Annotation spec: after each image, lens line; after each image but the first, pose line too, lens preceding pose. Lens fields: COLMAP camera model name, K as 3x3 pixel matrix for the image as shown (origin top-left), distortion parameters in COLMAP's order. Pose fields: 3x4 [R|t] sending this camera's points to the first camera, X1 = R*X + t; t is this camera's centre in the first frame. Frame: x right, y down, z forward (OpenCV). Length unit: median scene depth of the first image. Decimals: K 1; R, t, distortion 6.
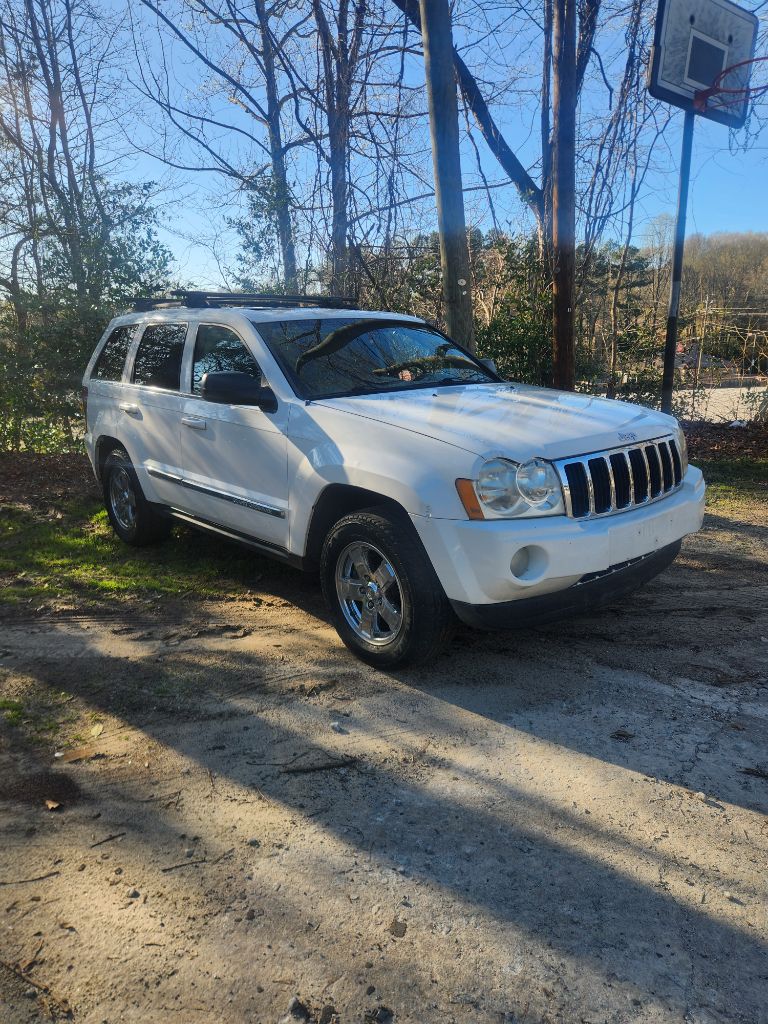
lens RADIAL K [[698.2, 0, 378.6], [0, 698.2, 508.2], [0, 0, 1]] dist [0.053543, -0.037861]
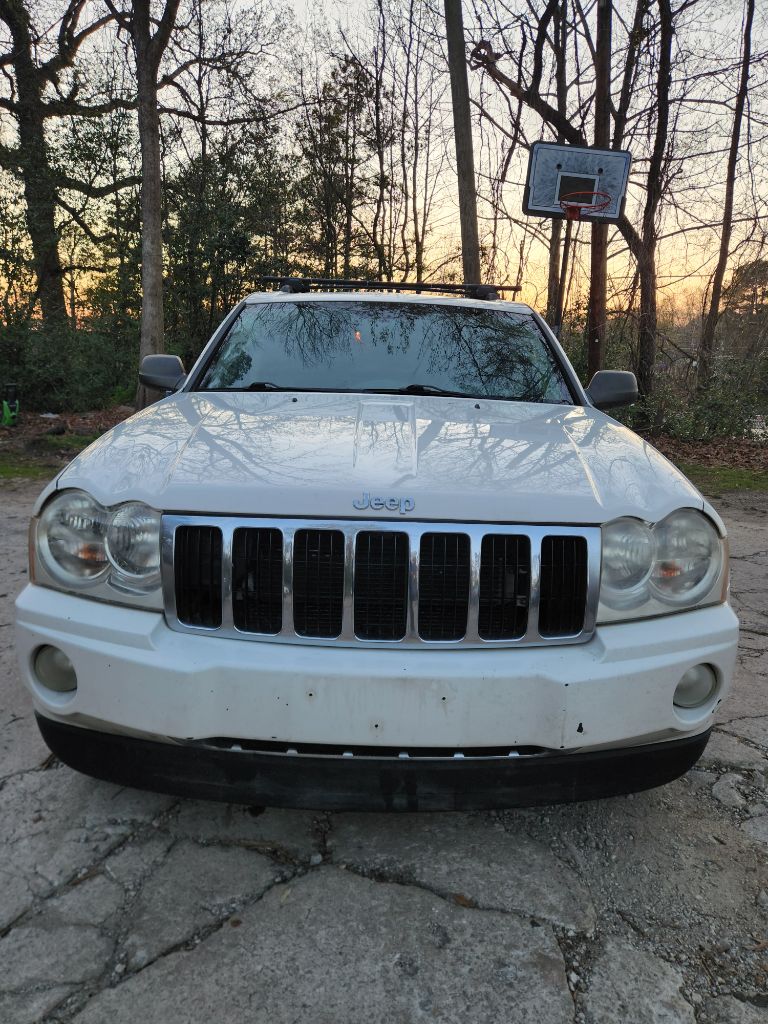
lens RADIAL K [[698.2, 0, 378.6], [0, 698.2, 508.2], [0, 0, 1]] dist [0.053543, -0.037861]
pose [[0.739523, 0.179227, -0.648832, 0.657244], [-0.201001, 0.978722, 0.041257, -0.115476], [0.642420, 0.099905, 0.759813, 0.600479]]
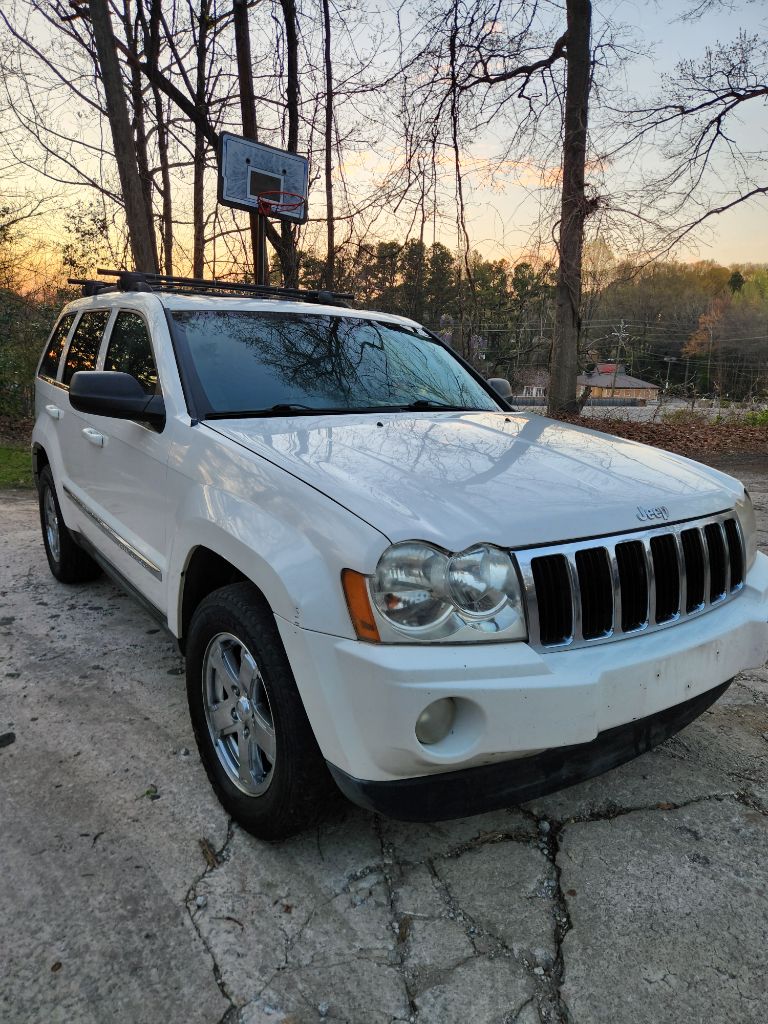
lens RADIAL K [[698.2, 0, 378.6], [0, 698.2, 508.2], [0, 0, 1]] dist [0.053543, -0.037861]
pose [[0.991999, 0.079676, -0.097930, 0.168839], [-0.081448, 0.996576, -0.014224, -0.075513], [0.096461, 0.022086, 0.995092, 0.343643]]
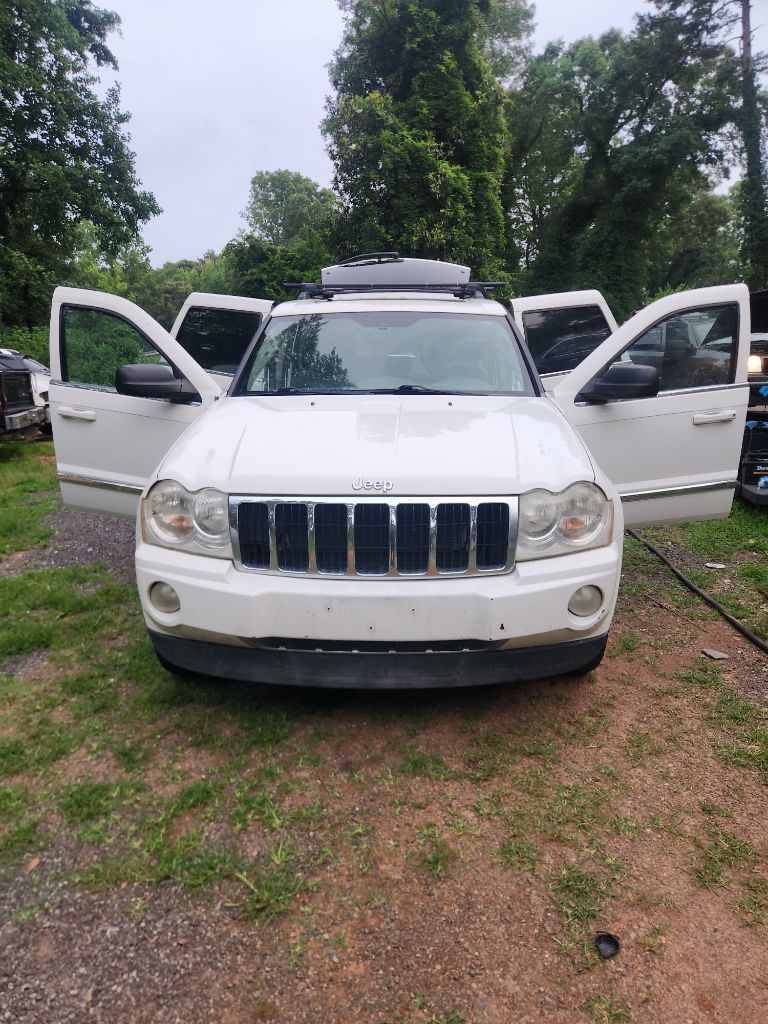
lens RADIAL K [[698.2, 0, 378.6], [0, 698.2, 508.2], [0, 0, 1]] dist [0.053543, -0.037861]
pose [[0.716596, 0.197315, -0.668997, 0.846102], [-0.171205, 0.979568, 0.105529, -0.154336], [0.676150, 0.038914, 0.735735, 0.434582]]
